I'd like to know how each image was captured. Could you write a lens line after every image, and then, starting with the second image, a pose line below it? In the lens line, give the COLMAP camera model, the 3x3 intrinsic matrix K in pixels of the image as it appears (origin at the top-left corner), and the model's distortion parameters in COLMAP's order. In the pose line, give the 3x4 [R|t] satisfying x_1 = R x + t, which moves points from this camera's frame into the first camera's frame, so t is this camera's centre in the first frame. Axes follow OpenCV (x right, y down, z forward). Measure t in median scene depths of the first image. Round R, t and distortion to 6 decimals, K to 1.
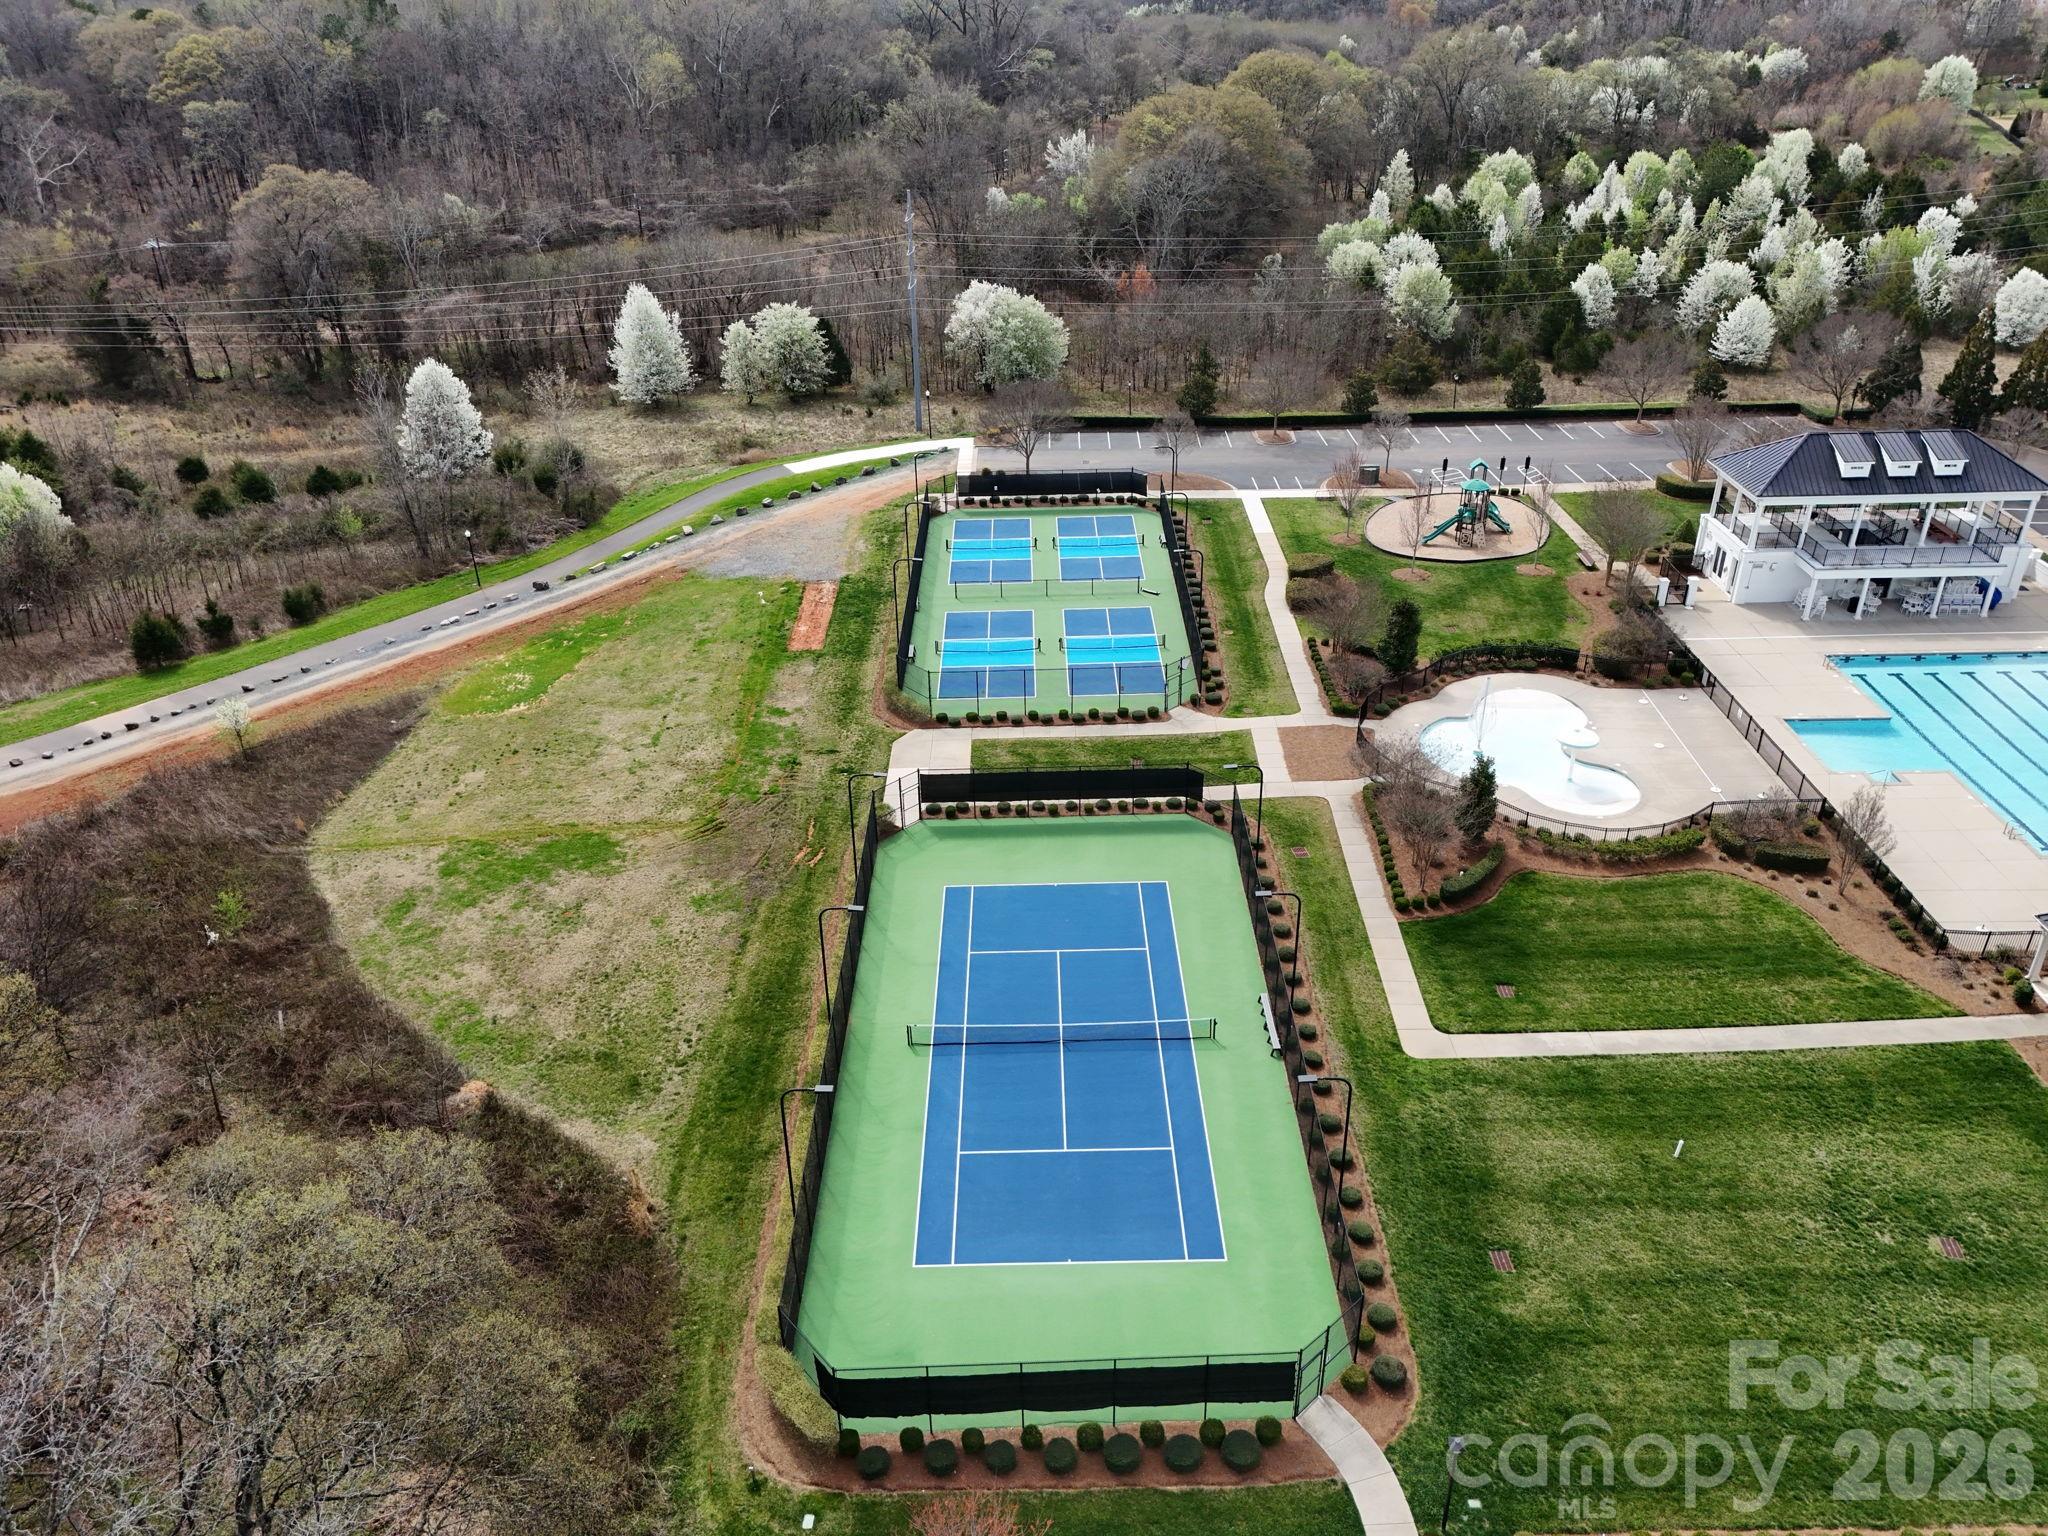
lens RADIAL K [[1474.3, 0, 1024.0], [0, 1474.3, 768.0], [0, 0, 1]] dist [0.025688, -0.000676]
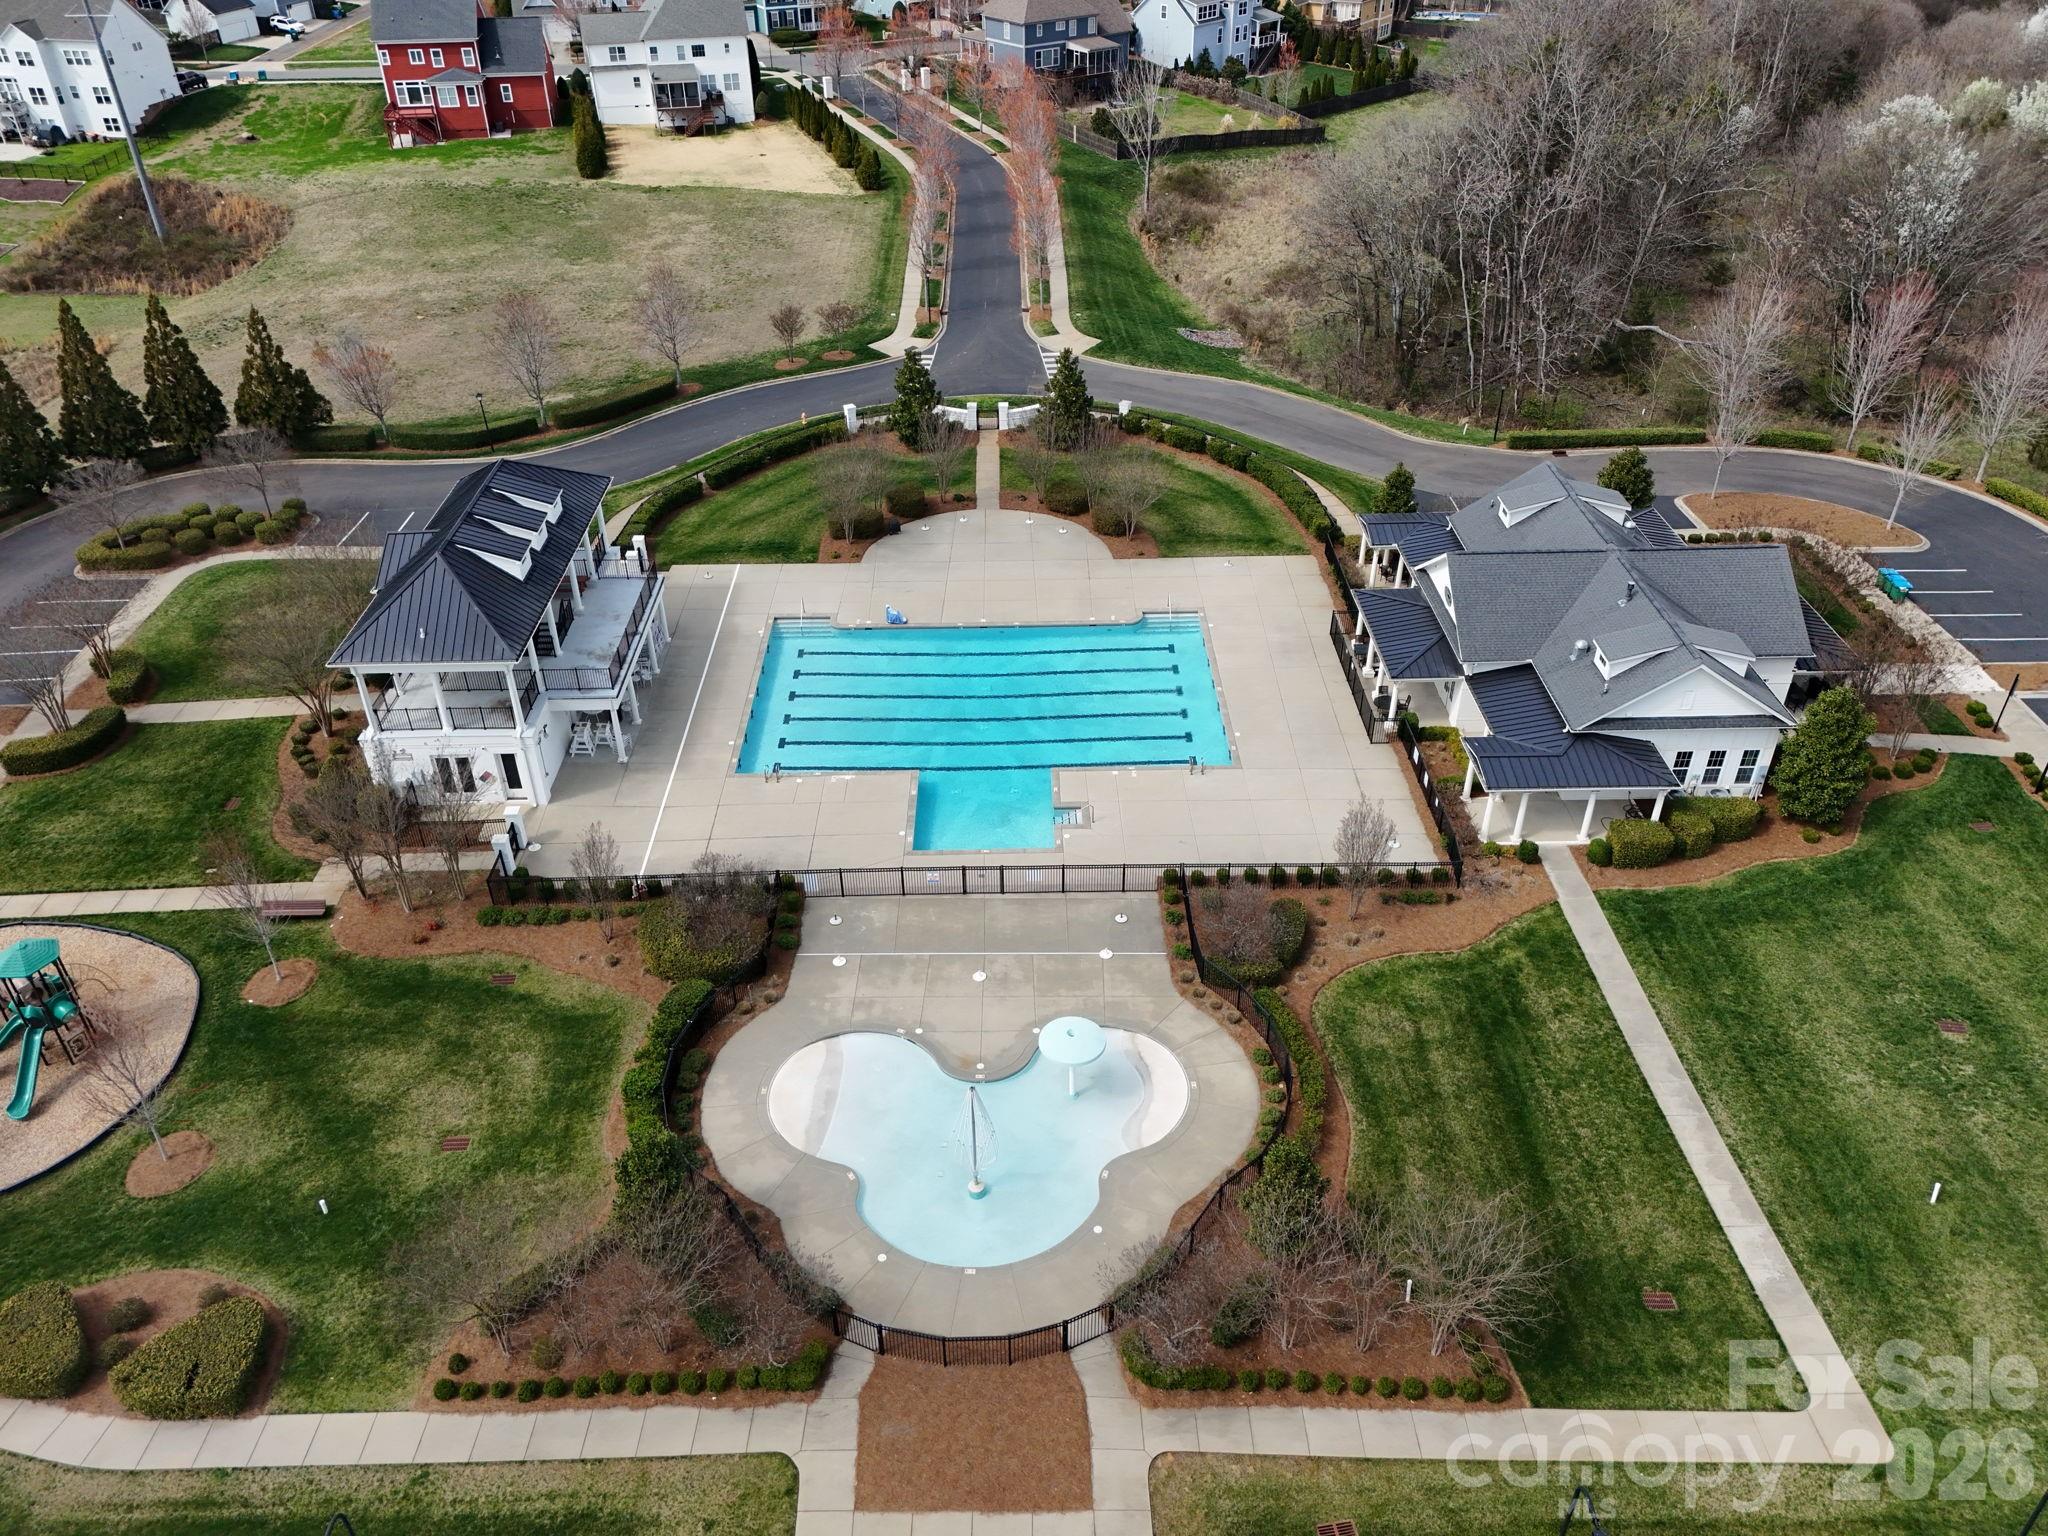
lens RADIAL K [[1474.3, 0, 1024.0], [0, 1474.3, 768.0], [0, 0, 1]] dist [0.025688, -0.000676]
pose [[-0.011665, -0.551292, 0.834230, -0.088345], [0.507025, 0.715821, 0.480132, -0.384476], [-0.861853, 0.428576, 0.271169, 0.710481]]
